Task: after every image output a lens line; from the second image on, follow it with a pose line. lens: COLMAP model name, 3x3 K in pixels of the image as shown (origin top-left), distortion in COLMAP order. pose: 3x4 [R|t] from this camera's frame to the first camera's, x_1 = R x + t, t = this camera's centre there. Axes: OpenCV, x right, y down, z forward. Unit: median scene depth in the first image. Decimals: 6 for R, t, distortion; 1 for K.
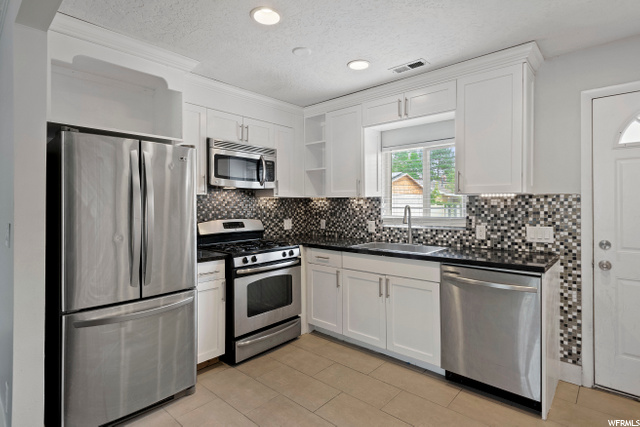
lens RADIAL K [[325.9, 0, 321.3], [0, 325.9, 205.4], [0, 0, 1]] dist [0.000422, -0.000393]
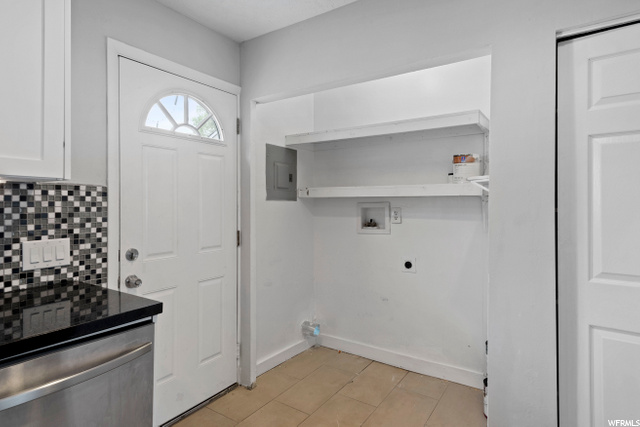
lens RADIAL K [[354.6, 0, 320.0], [0, 354.6, 202.7], [0, 0, 1]] dist [0.003075, 0.000658]
pose [[-0.140342, 0.003727, 0.990096, -0.010678], [-0.000328, 0.999993, -0.003811, 0.002944], [-0.990103, -0.000860, -0.140340, 0.631366]]
